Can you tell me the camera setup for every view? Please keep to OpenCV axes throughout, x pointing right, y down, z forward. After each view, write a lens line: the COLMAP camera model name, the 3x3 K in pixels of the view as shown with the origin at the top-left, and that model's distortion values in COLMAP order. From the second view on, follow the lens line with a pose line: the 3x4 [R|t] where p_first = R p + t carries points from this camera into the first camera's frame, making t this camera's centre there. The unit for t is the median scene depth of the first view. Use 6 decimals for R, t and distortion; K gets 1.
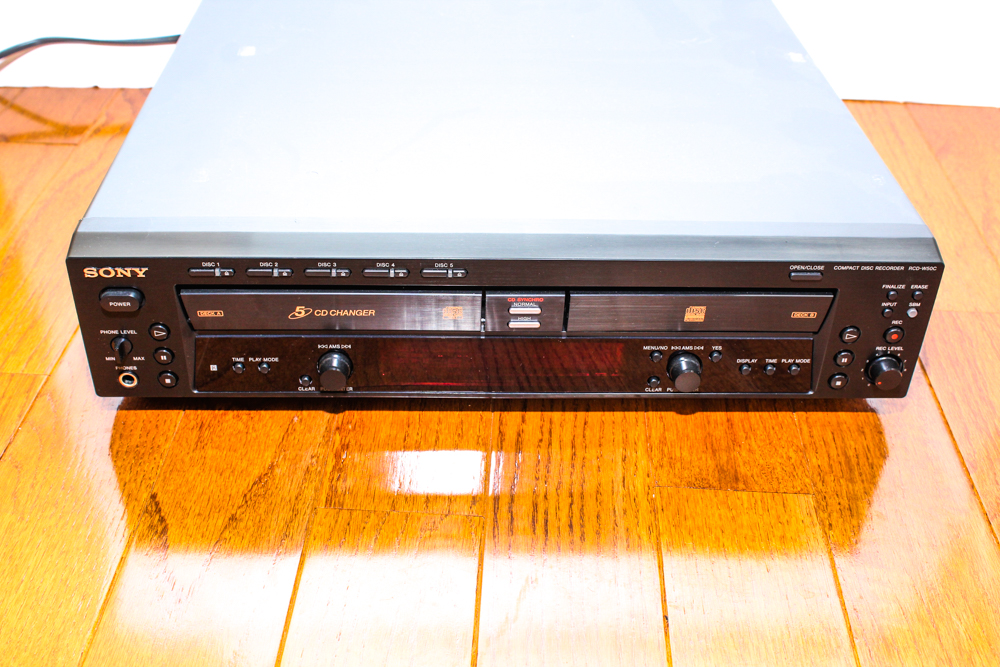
lens RADIAL K [[1136.9, 0, 483.7], [0, 1136.9, 333.2], [0, 0, 1]] dist [-0.091525, 0.047905]
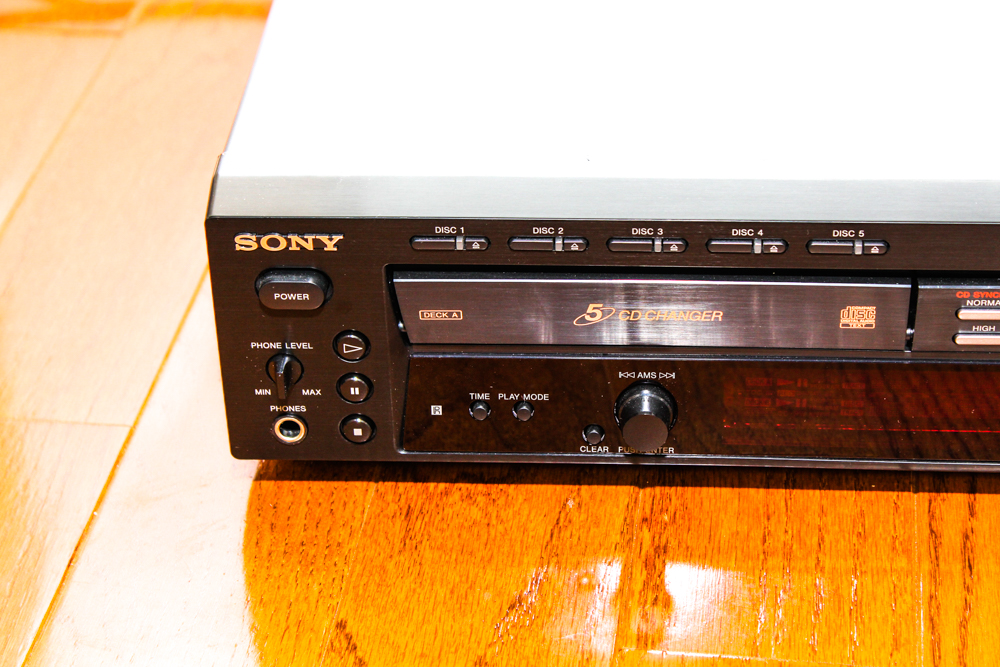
lens RADIAL K [[2359.4, 0, 480.7], [0, 2359.4, 333.6], [0, 0, 1]] dist [0.065758, 0.371253]
pose [[0.994742, 0.008291, -0.102074, -0.093185], [-0.012873, 0.998935, -0.044306, 0.045178], [0.101598, 0.045387, 0.993790, -0.210927]]
